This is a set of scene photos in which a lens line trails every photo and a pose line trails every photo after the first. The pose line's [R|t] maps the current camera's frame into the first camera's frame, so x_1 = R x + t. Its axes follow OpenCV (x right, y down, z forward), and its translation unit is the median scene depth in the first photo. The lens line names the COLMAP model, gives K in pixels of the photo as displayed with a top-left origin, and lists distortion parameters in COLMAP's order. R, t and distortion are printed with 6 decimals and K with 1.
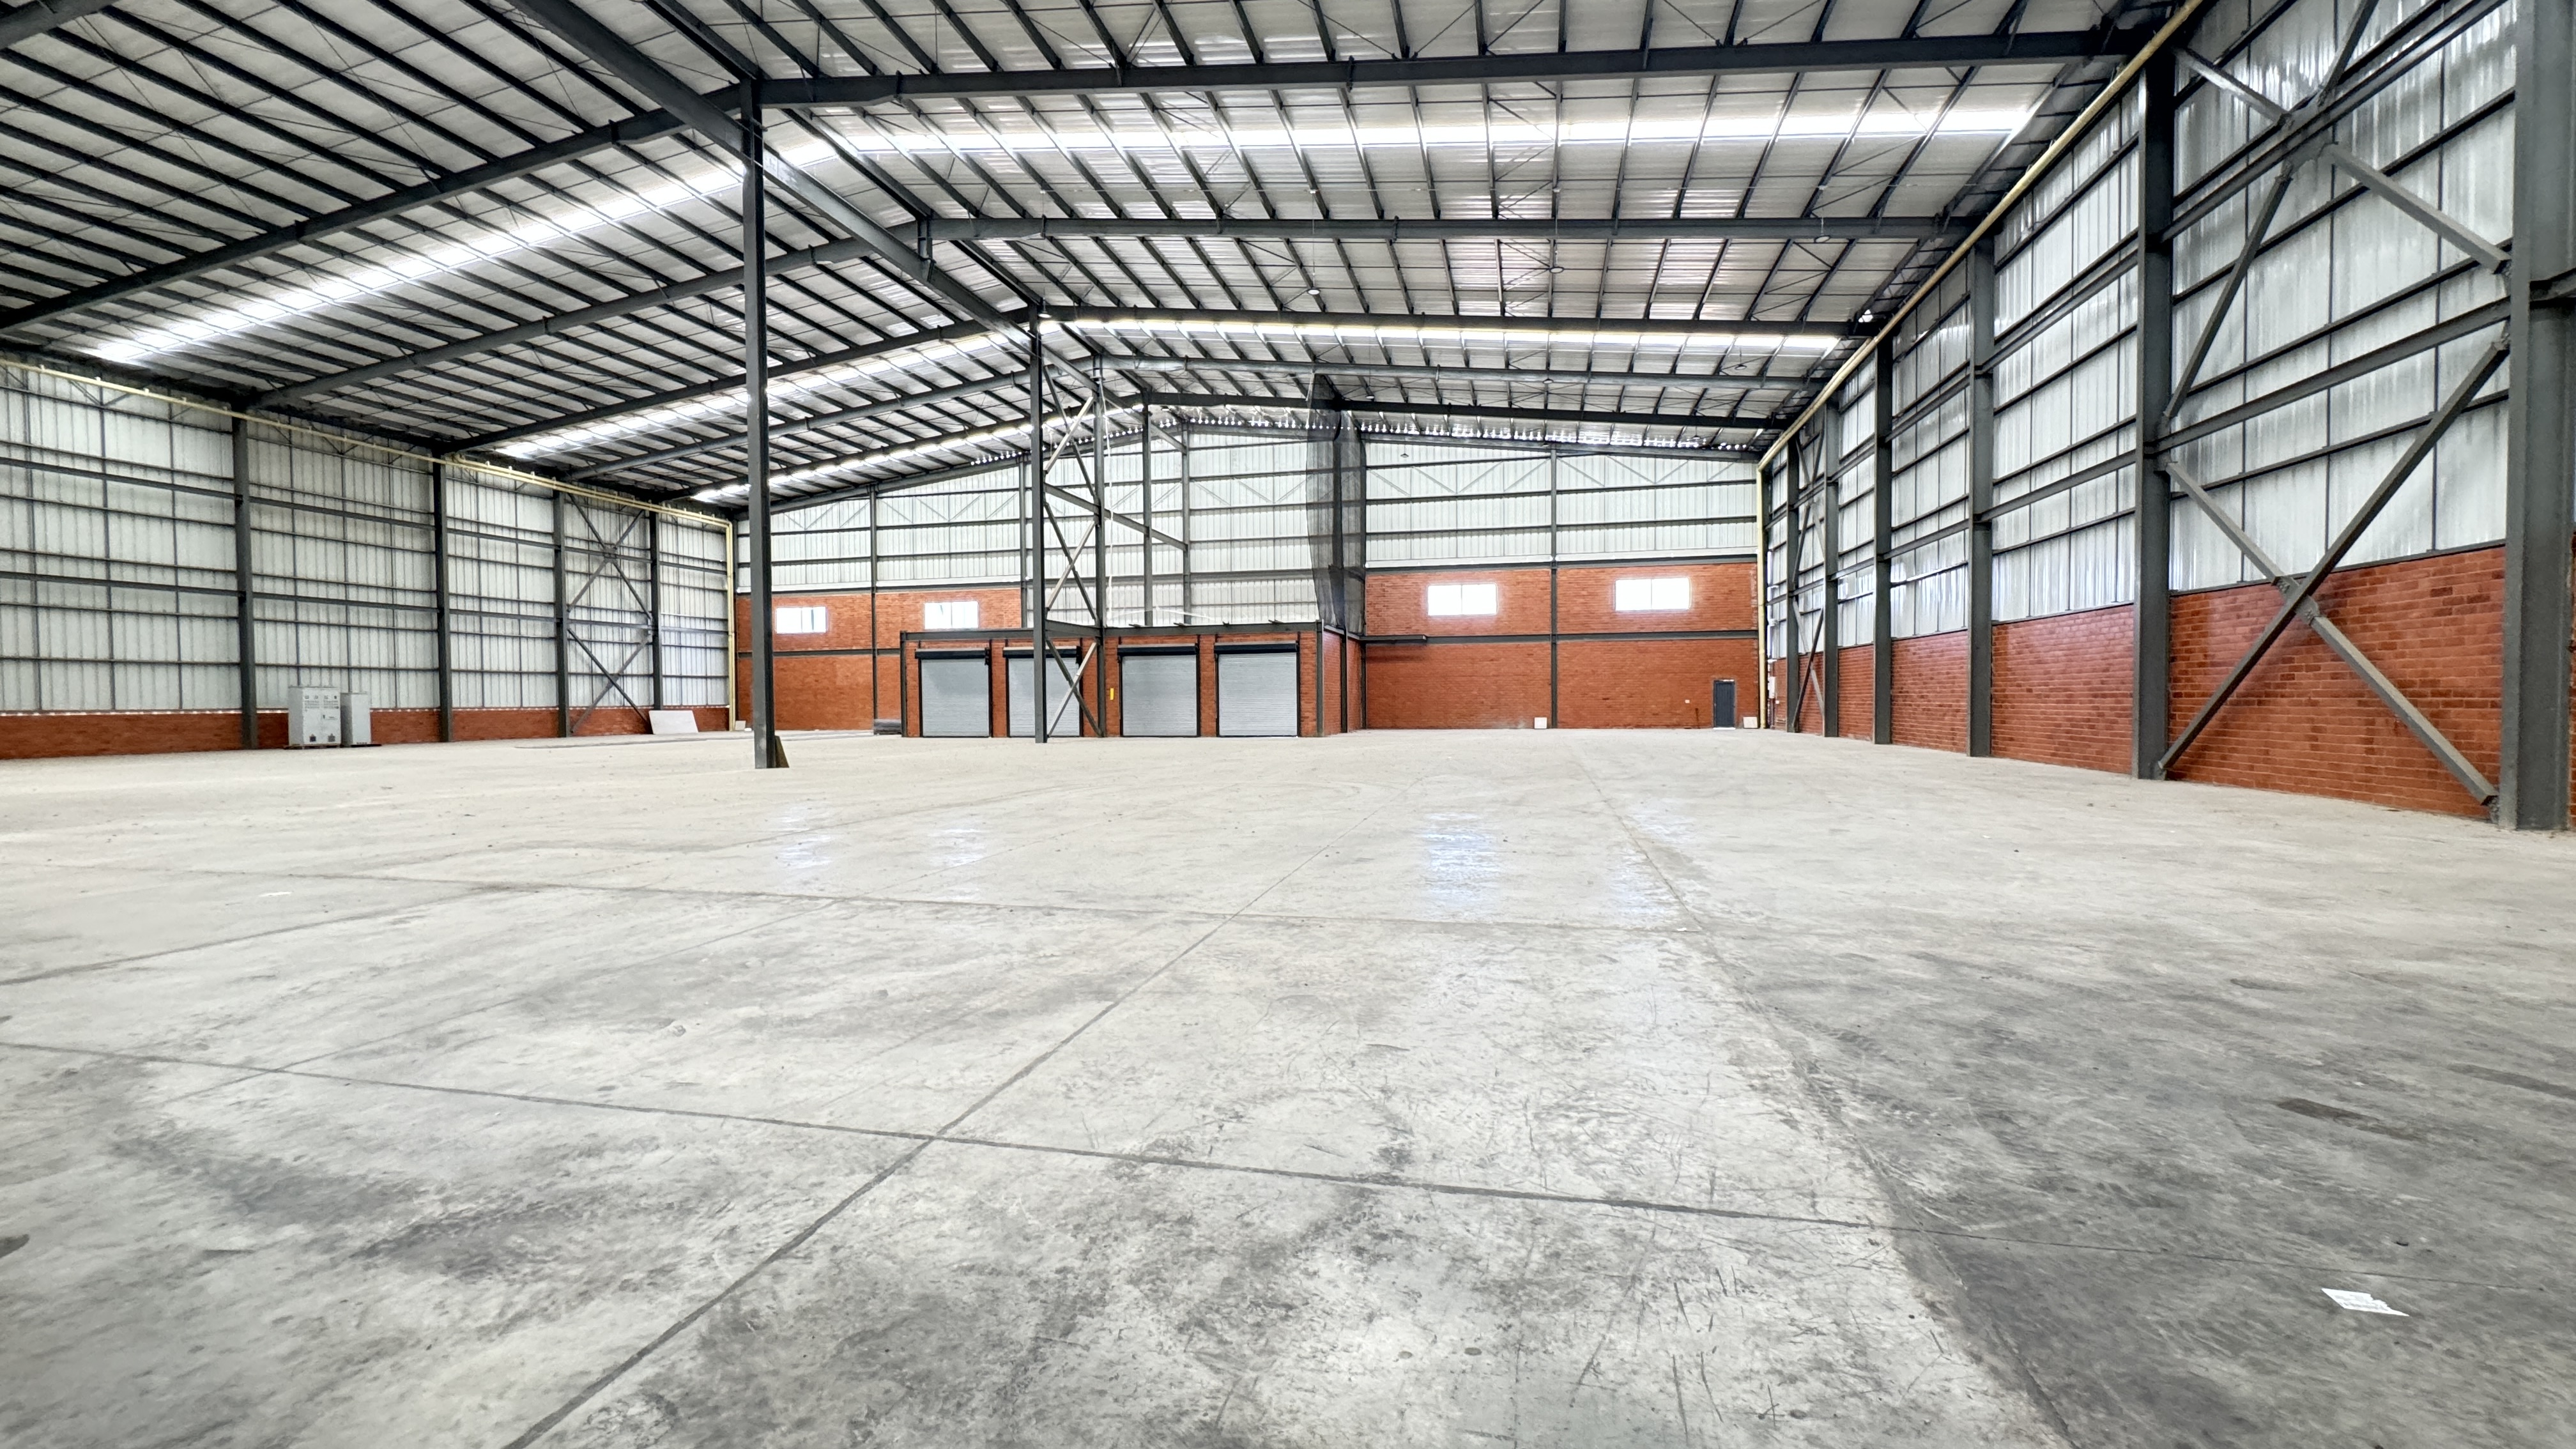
lens RADIAL K [[1035.5, 0, 1288.0], [0, 1035.5, 724.5], [0, 0, 1]] dist [0.001662, 0.000176]
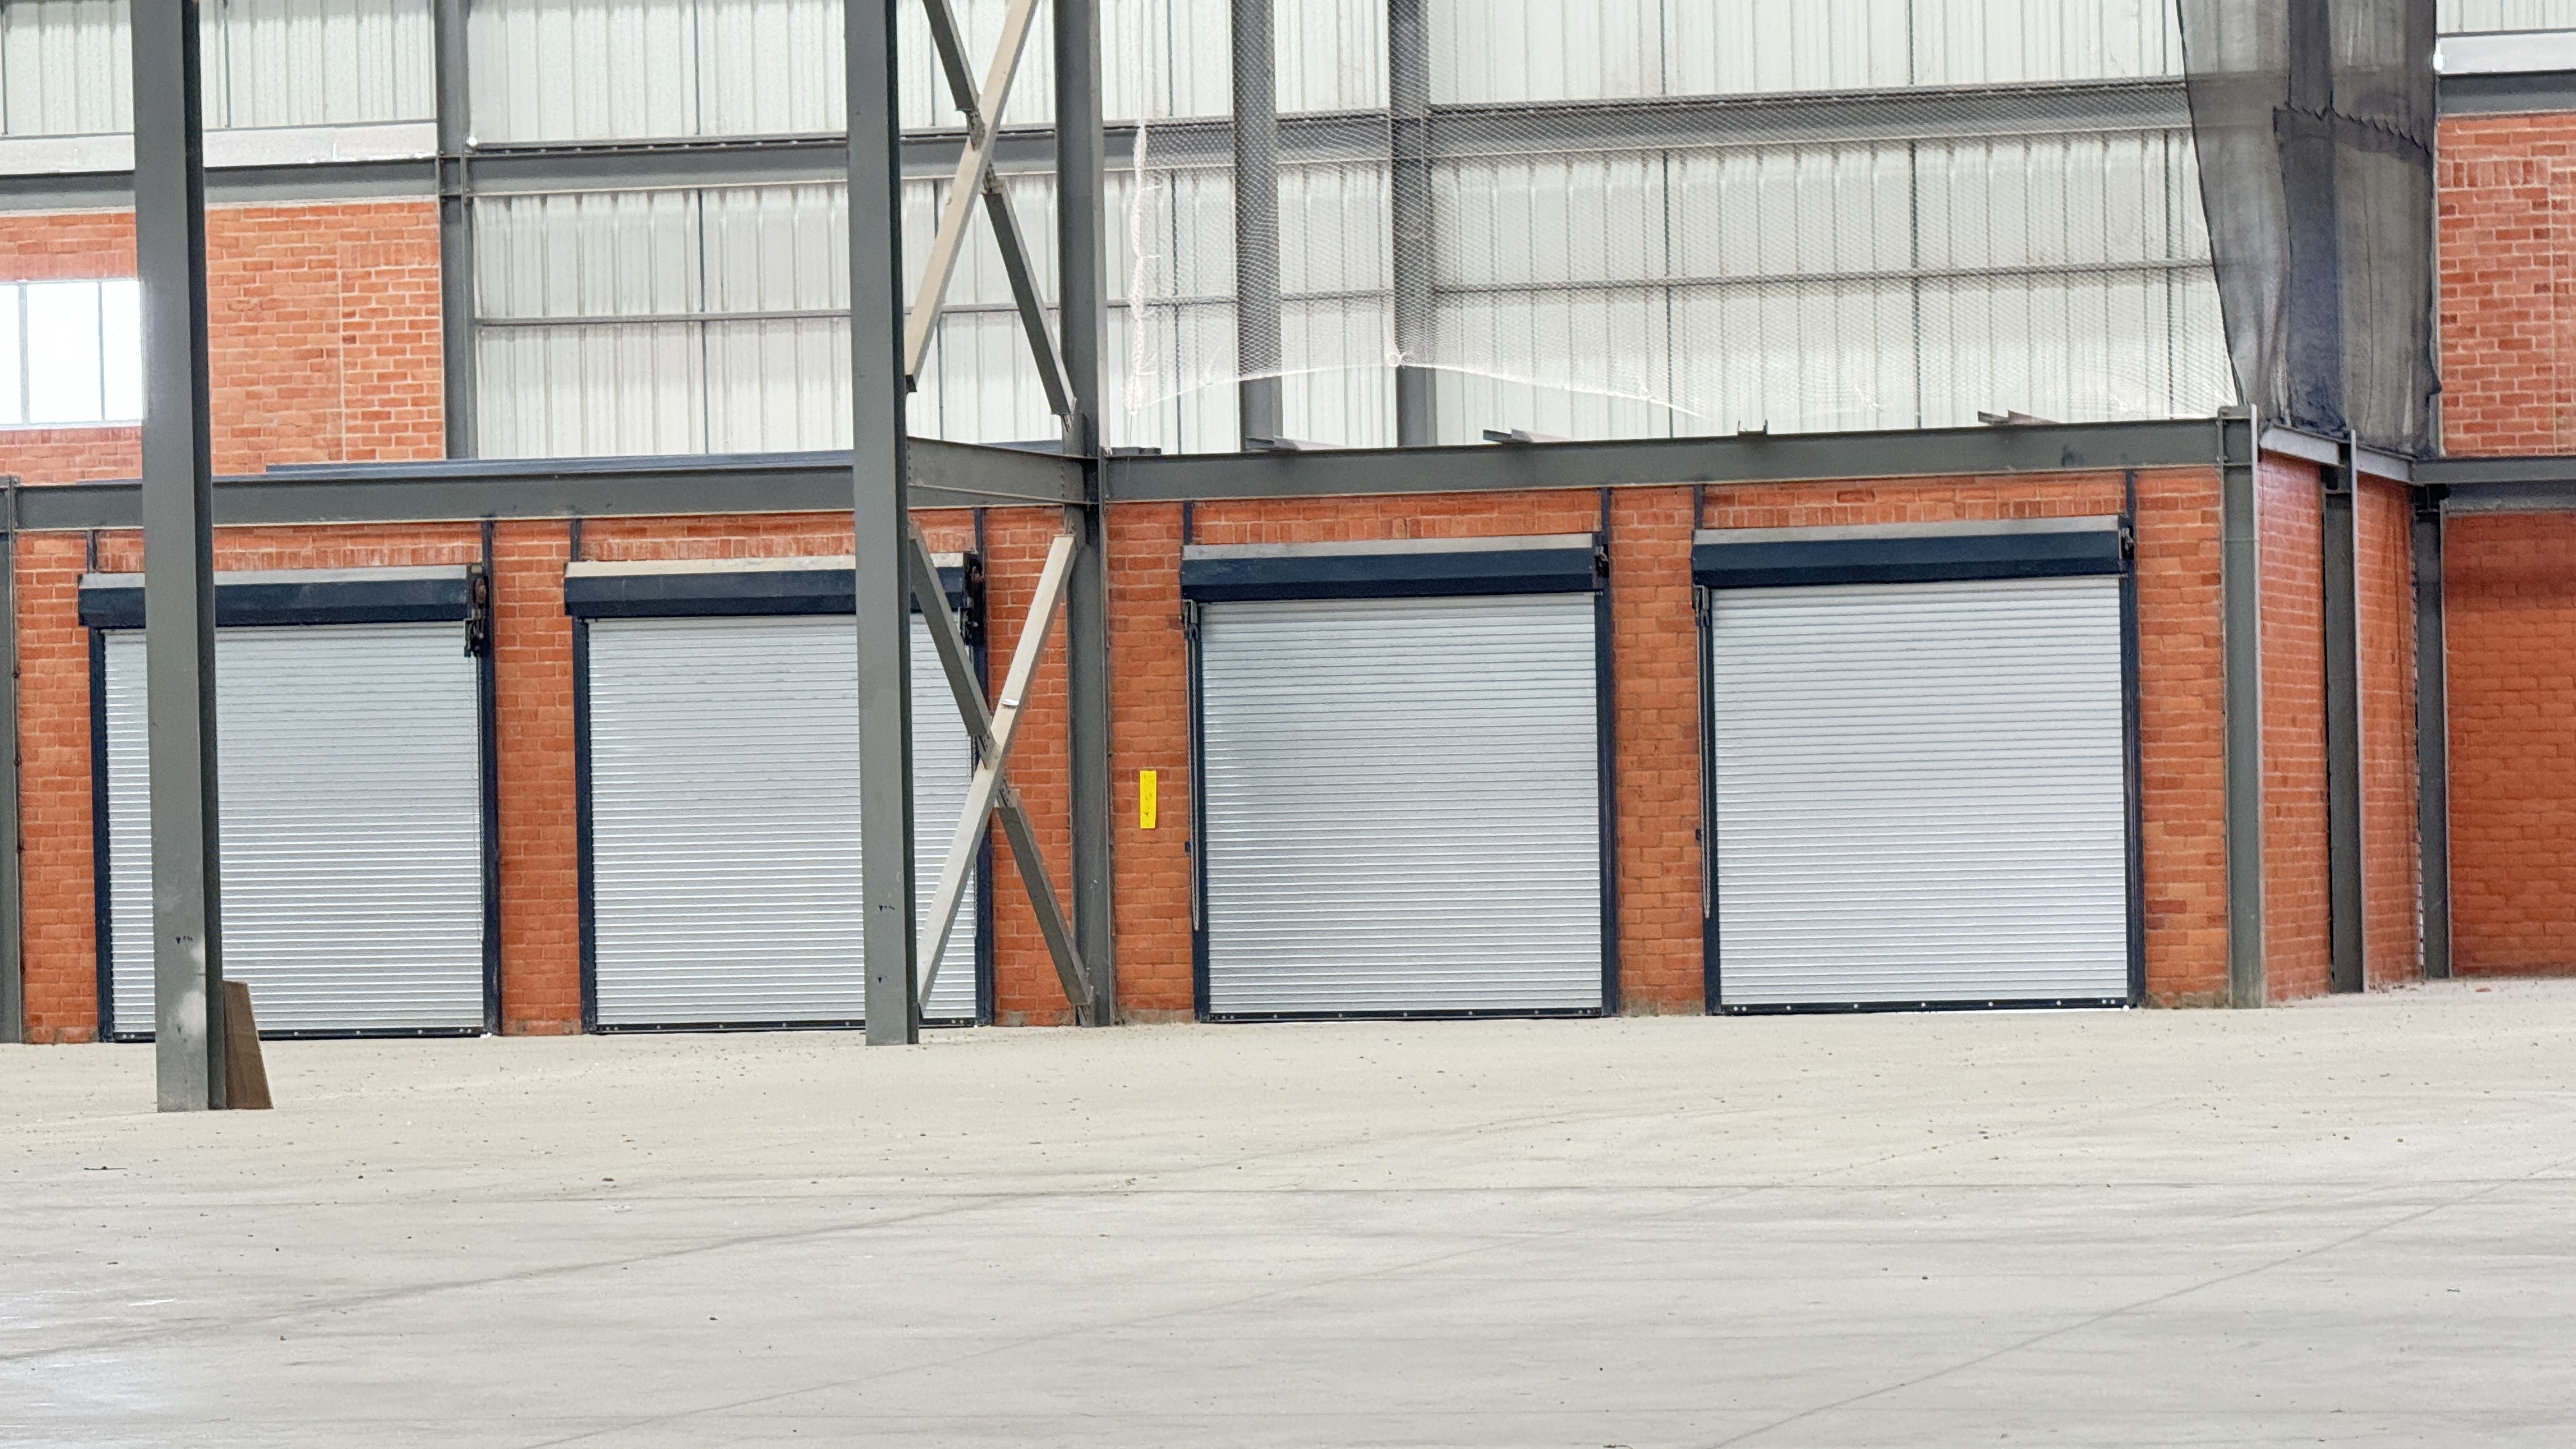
lens RADIAL K [[9117.4, 0, 1327.0], [0, 9117.4, 826.3], [0, 0, 1]] dist [0.207663, 0.359046]
pose [[0.999722, -0.012532, -0.019980, -0.098099], [0.012053, 0.999641, -0.023921, 0.015777], [0.020273, 0.023673, 0.999514, -0.661879]]
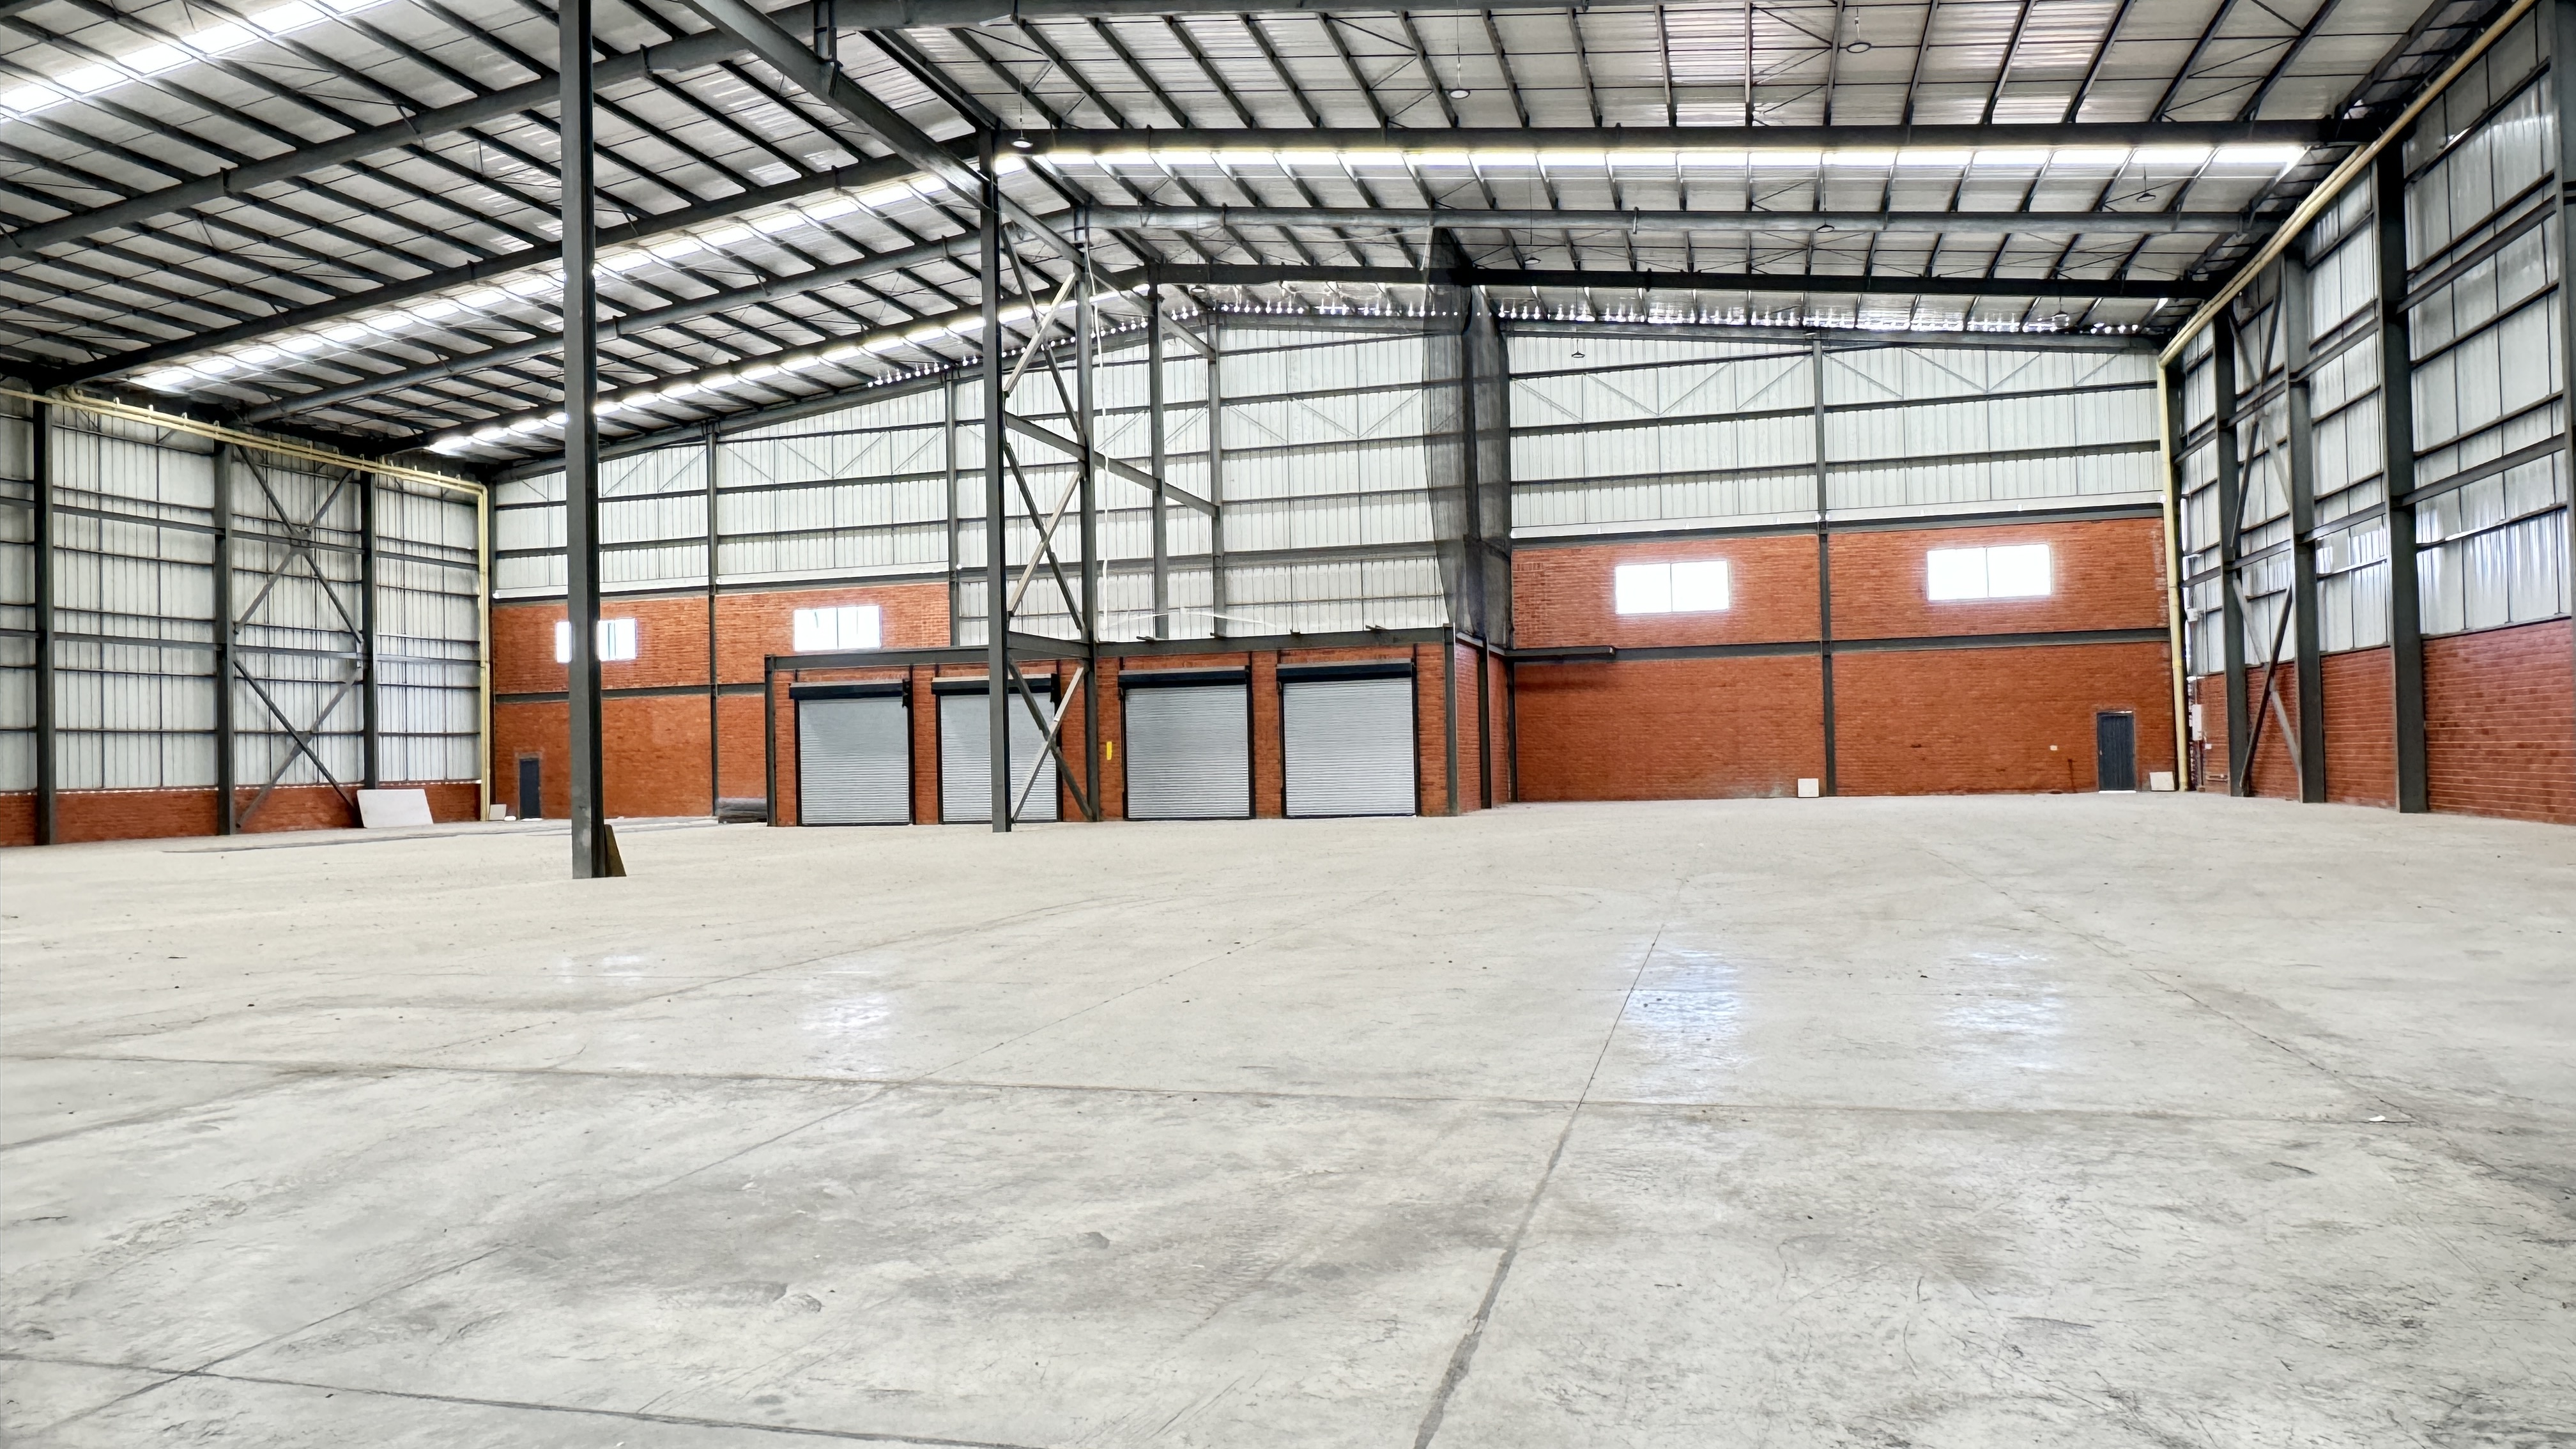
lens RADIAL K [[1690.7, 0, 1293.6], [0, 1690.7, 725.8], [0, 0, 1]] dist [0.002578, 0.000049]
pose [[0.999418, -0.016526, -0.029853, -0.029362], [0.015218, 0.998937, -0.043502, 0.001110], [0.030540, 0.043023, 0.998607, 0.002234]]
